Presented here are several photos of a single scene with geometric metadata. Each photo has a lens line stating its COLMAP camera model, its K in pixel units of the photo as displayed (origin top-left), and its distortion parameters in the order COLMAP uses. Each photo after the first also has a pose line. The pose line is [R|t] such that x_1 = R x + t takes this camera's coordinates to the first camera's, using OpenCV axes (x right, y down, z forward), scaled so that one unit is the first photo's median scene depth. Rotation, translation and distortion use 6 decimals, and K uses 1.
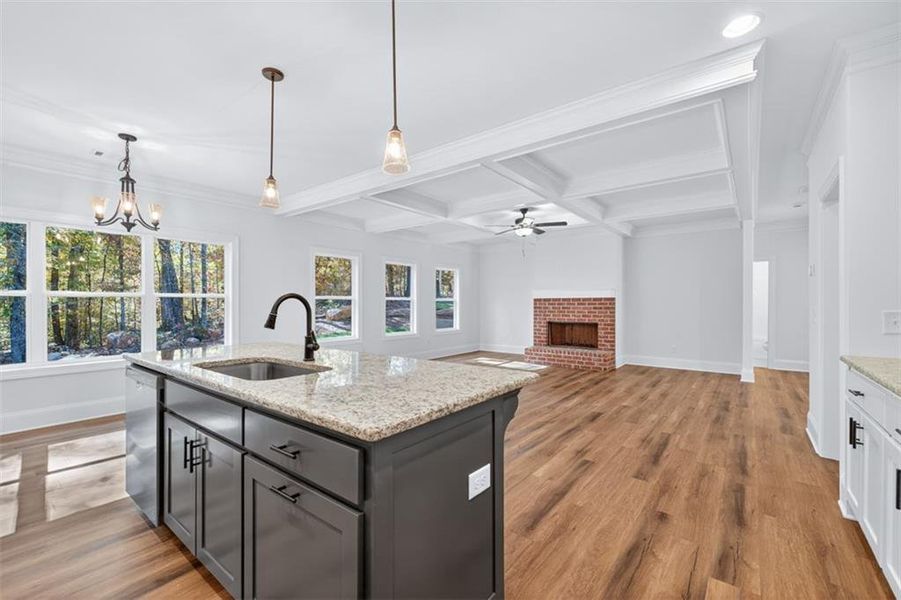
lens RADIAL K [[373.7, 0, 450.5], [0, 373.7, 300.0], [0, 0, 1]] dist [0.001913, 0.000128]
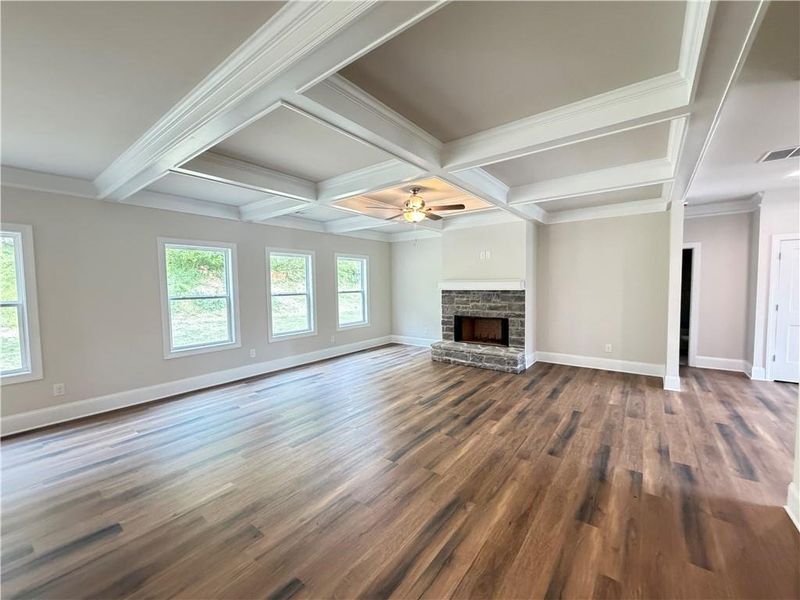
lens RADIAL K [[319.2, 0, 400.0], [0, 319.2, 300.0], [0, 0, 1]] dist [-0.000579, 0.000002]
pose [[0.999899, -0.012218, 0.007252, 0.114325], [0.011803, 0.998436, 0.054649, -0.025268], [-0.007908, -0.054557, 0.998479, 0.195894]]
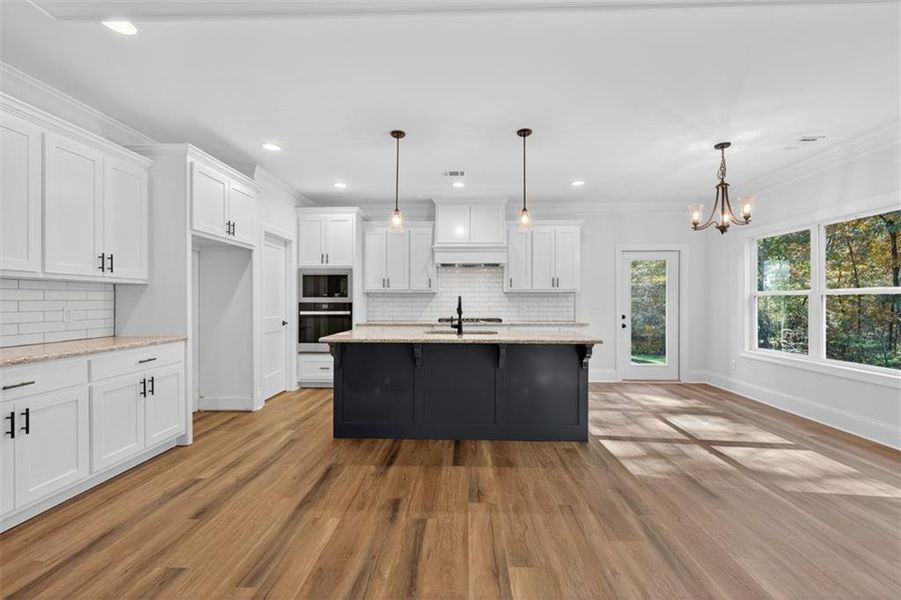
lens RADIAL K [[373.7, 0, 450.5], [0, 373.7, 300.0], [0, 0, 1]] dist [0.001913, 0.000128]
pose [[-0.812880, -0.001173, -0.582430, 0.670194], [0.002233, 0.999984, -0.005131, 0.016963], [0.582427, -0.005471, -0.812865, 2.443119]]
